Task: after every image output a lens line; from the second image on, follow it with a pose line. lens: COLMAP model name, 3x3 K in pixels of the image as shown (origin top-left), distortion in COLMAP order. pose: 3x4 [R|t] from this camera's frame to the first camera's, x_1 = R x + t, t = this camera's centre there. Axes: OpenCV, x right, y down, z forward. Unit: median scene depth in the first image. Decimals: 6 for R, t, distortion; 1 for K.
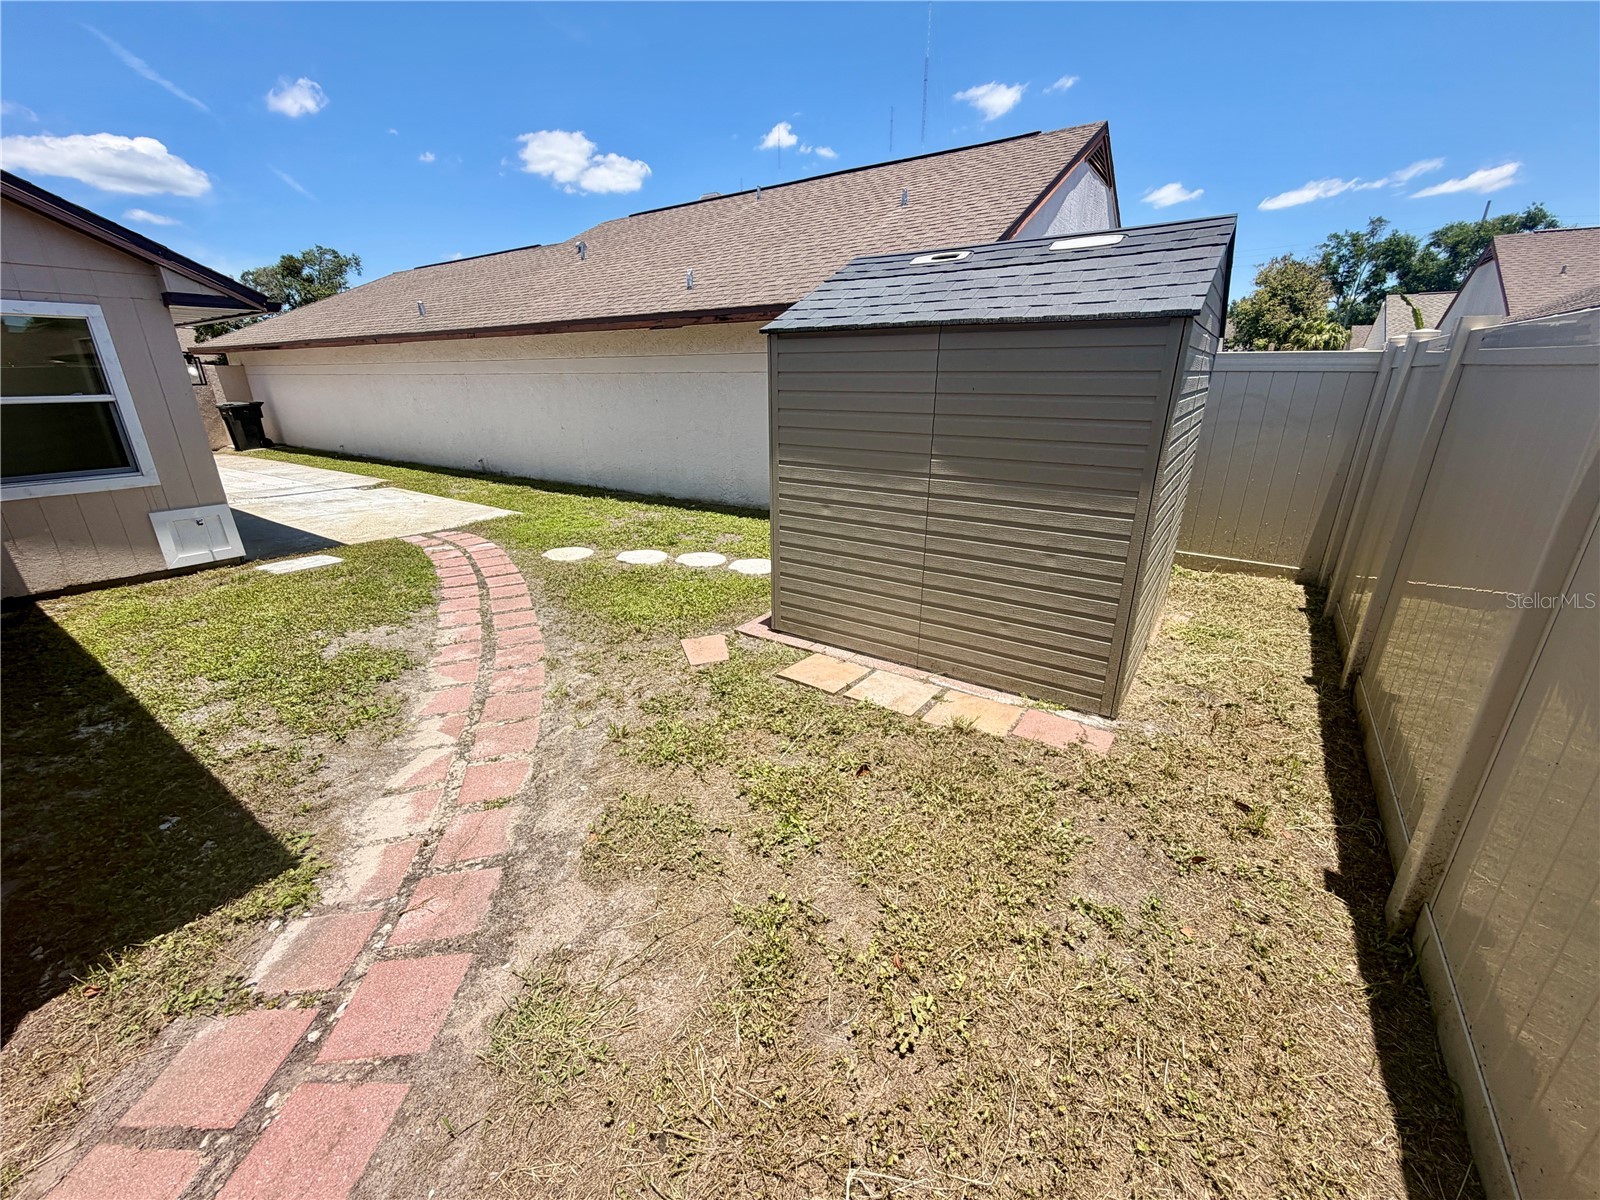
lens RADIAL K [[638.4, 0, 800.0], [0, 638.4, 600.0], [0, 0, 1]] dist [-0.000761, -0.000204]
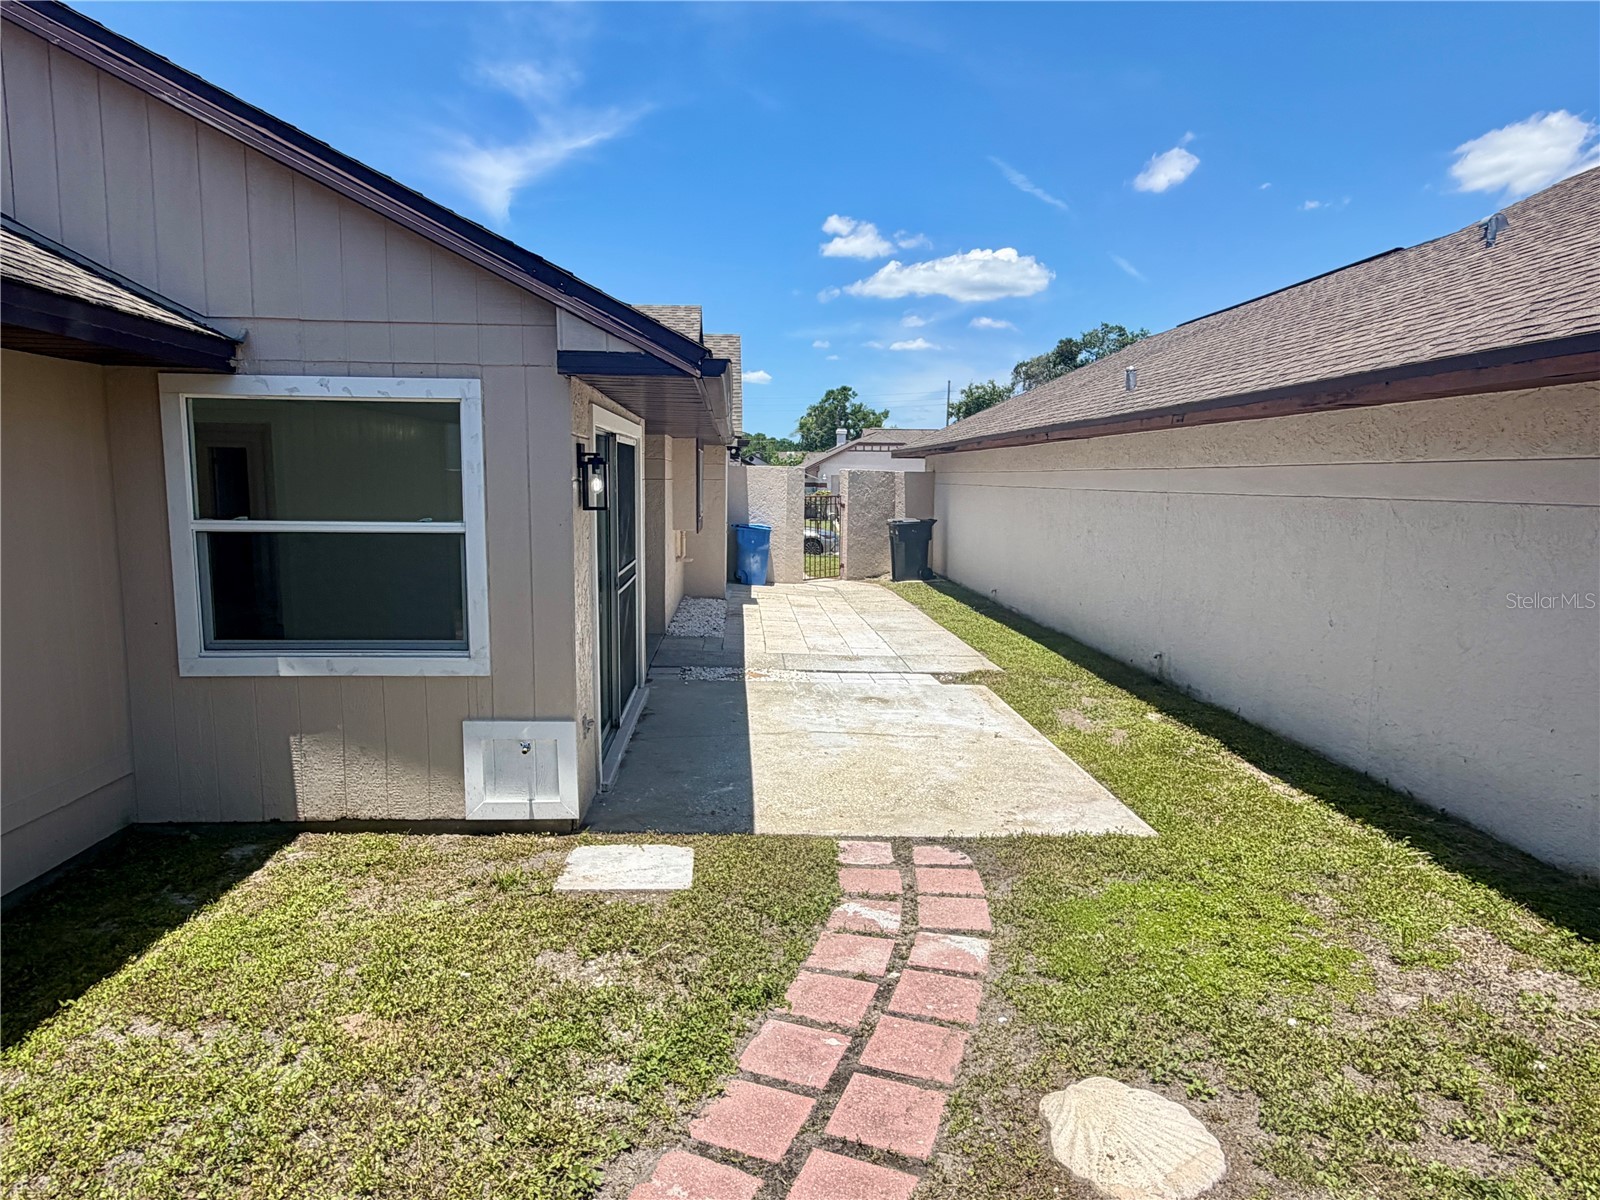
lens RADIAL K [[972.6, 0, 800.0], [0, 972.6, 600.0], [0, 0, 1]] dist [-0.045951, 0.059934]
pose [[0.608446, 0.110908, -0.785807, -0.164939], [-0.279980, 0.956516, -0.081785, -0.244739], [0.742567, 0.269772, 0.613040, 0.642975]]
